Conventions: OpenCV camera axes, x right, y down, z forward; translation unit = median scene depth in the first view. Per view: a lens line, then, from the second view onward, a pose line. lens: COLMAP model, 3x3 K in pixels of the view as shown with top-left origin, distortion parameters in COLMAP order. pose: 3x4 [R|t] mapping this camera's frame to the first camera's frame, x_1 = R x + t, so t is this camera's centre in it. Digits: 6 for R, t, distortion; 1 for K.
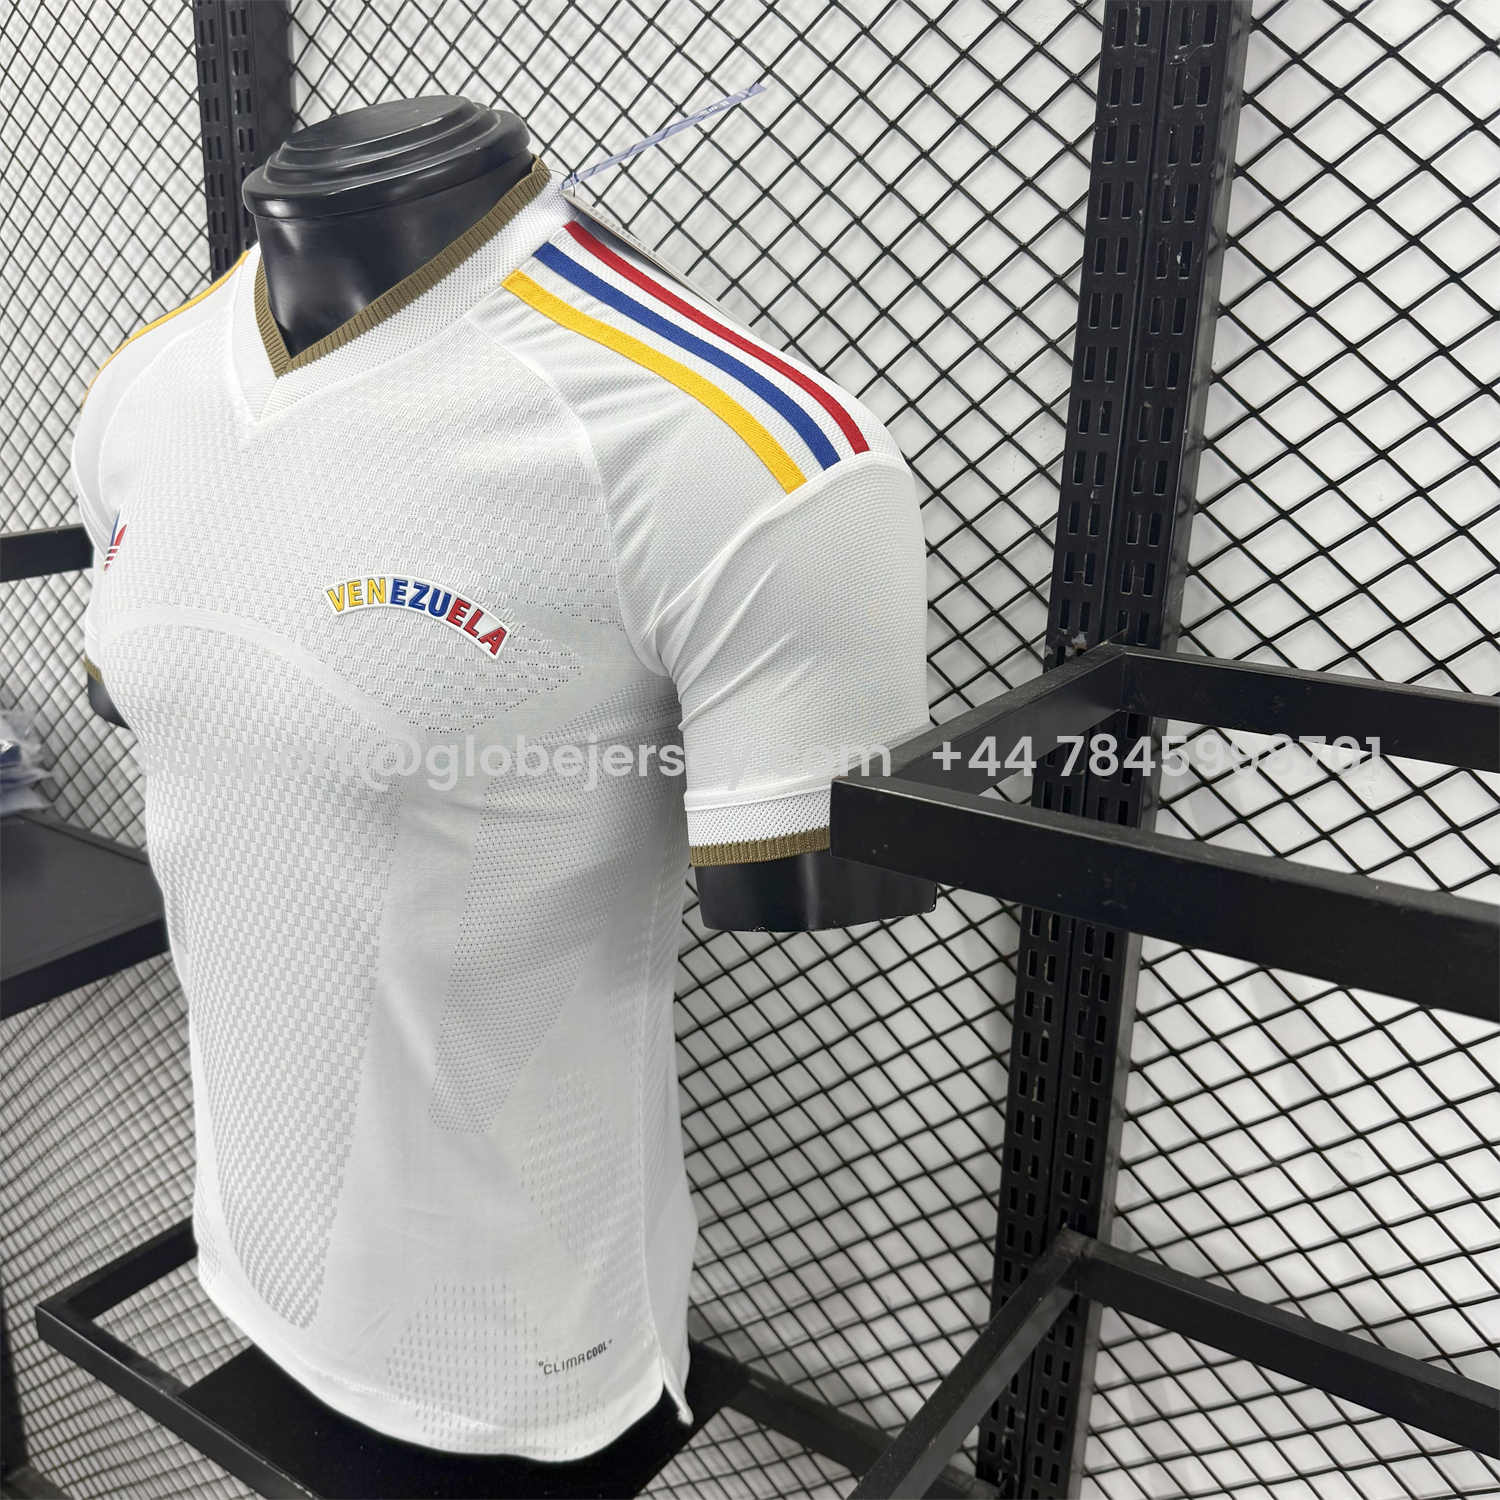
lens RADIAL K [[1406.8, 0, 750.0], [0, 1406.8, 750.0], [0, 0, 1]] dist [0.188904, -0.331716]
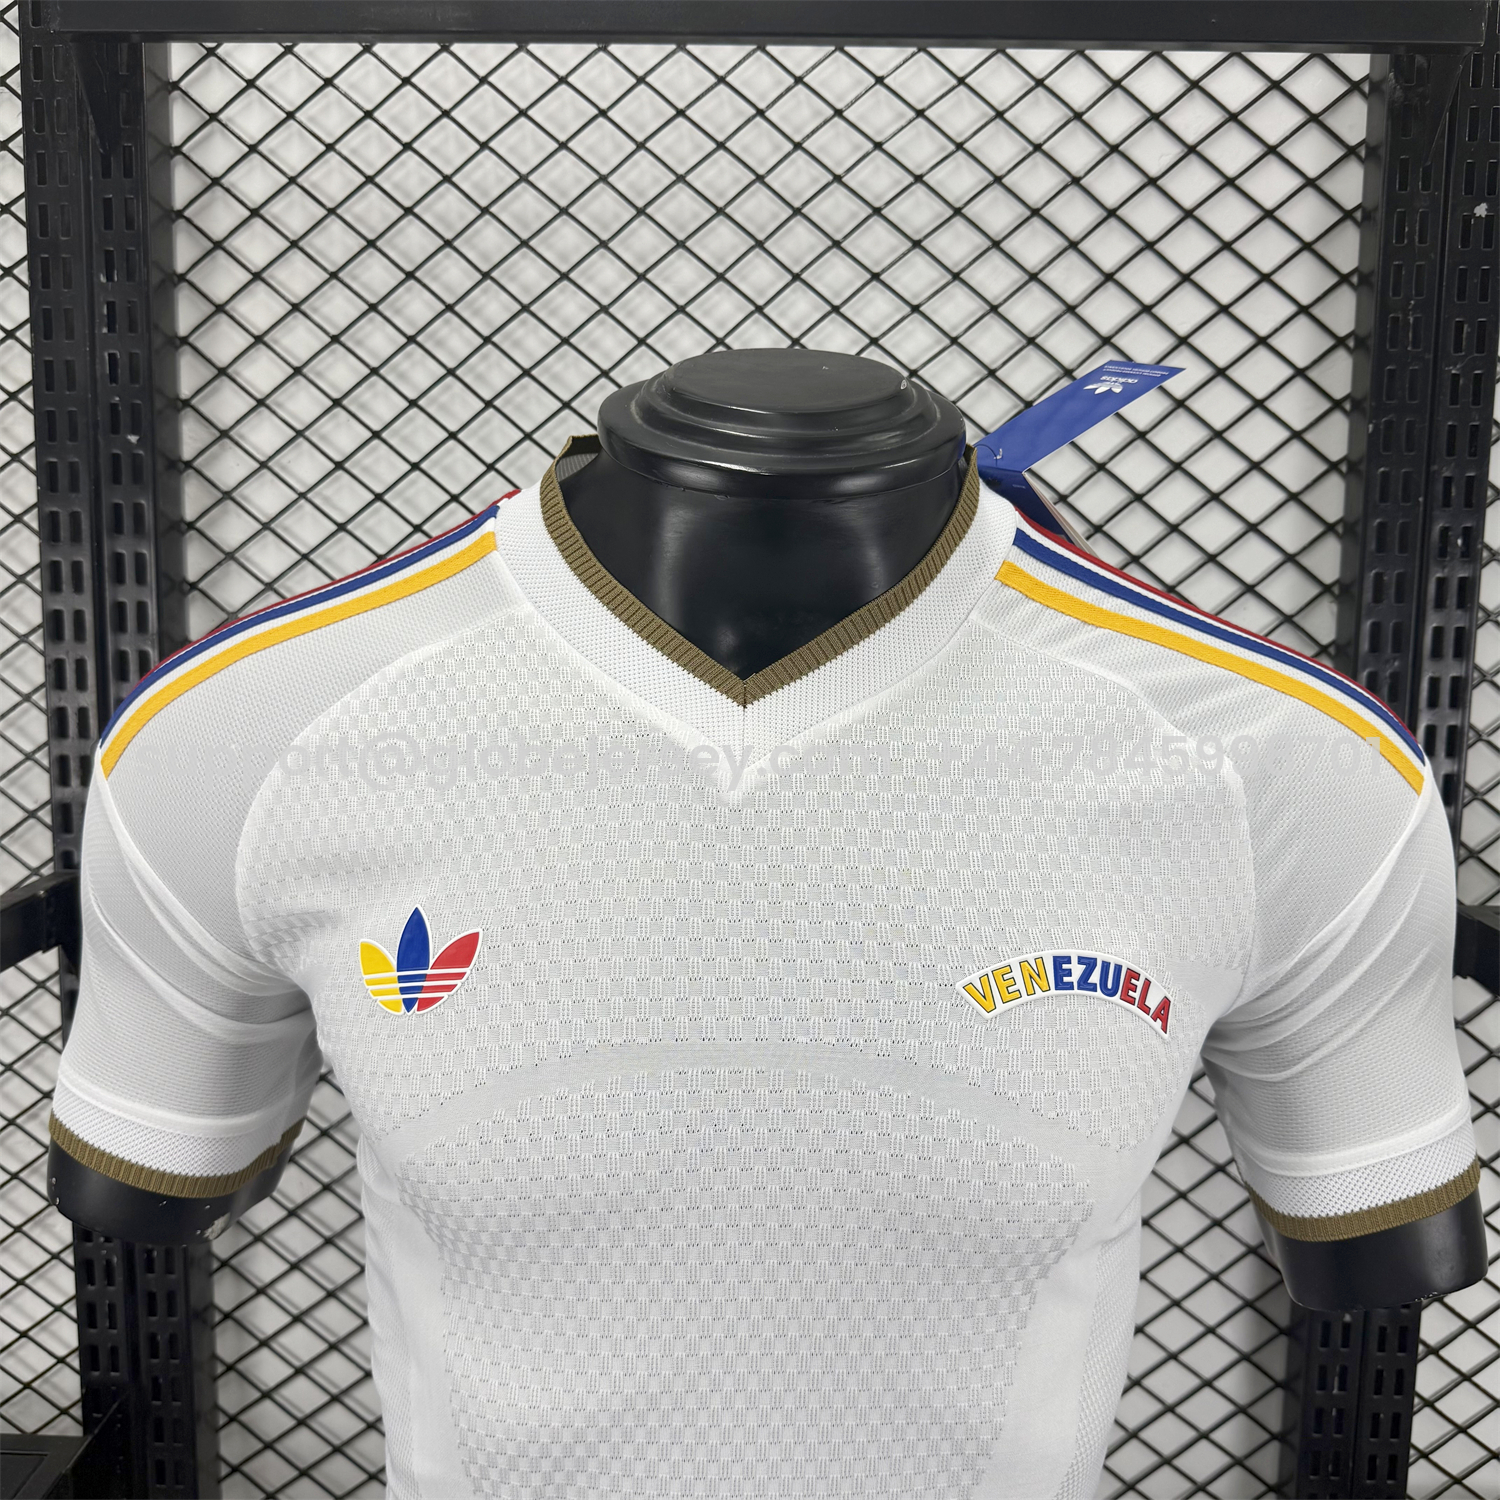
lens RADIAL K [[1424.3, 0, 744.3], [0, 1424.3, 772.7], [0, 0, 1]] dist [0.114492, -0.197851]
pose [[0.844268, -0.089930, 0.528321, -0.782819], [0.162436, 0.982387, -0.092355, -0.172629], [-0.510711, 0.163791, 0.844007, 0.425811]]
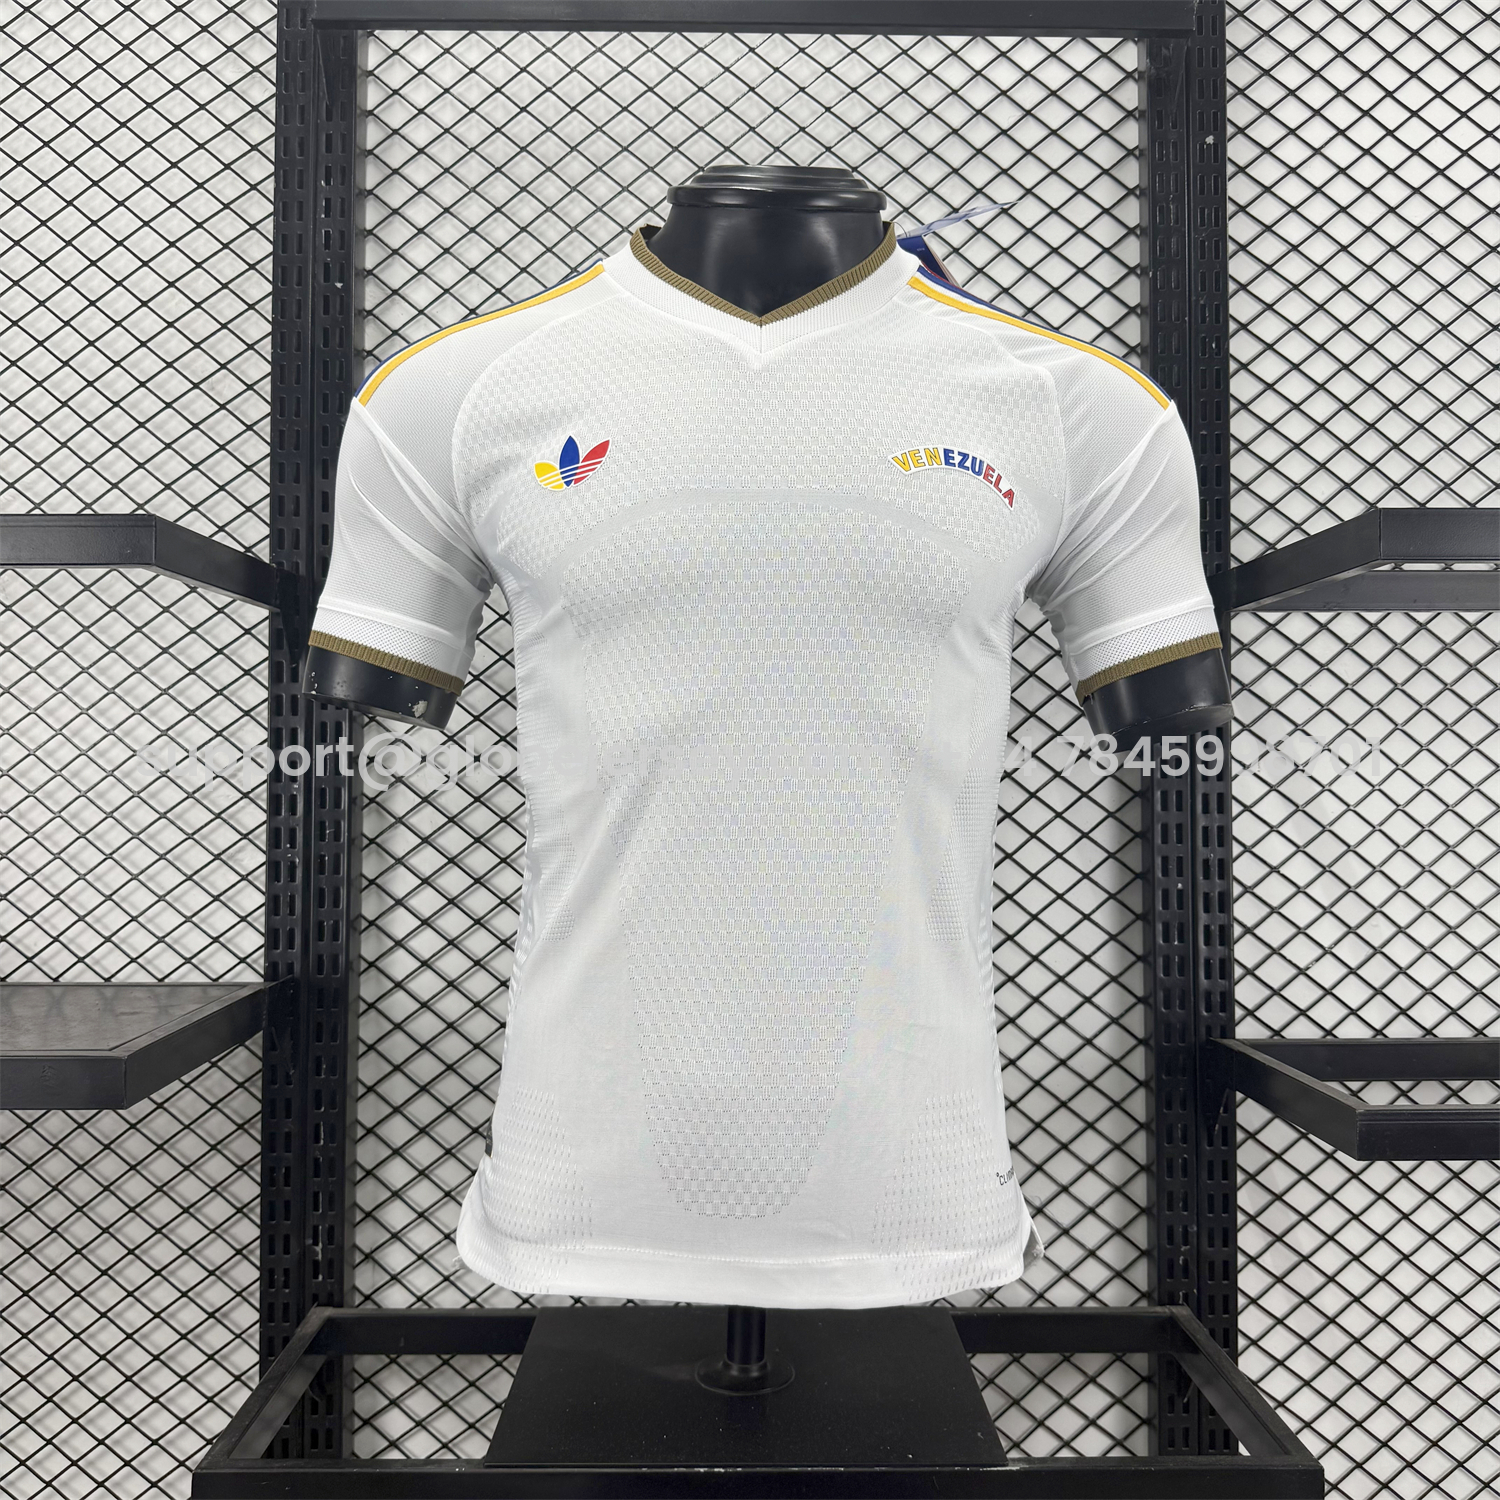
lens RADIAL K [[1406.8, 0, 750.0], [0, 1406.8, 750.0], [0, 0, 1]] dist [0.188904, -0.331716]
pose [[0.824172, -0.007494, 0.566289, -1.139896], [0.182205, 0.950260, -0.252603, 0.441437], [-0.536229, 0.311369, 0.784543, 0.156528]]
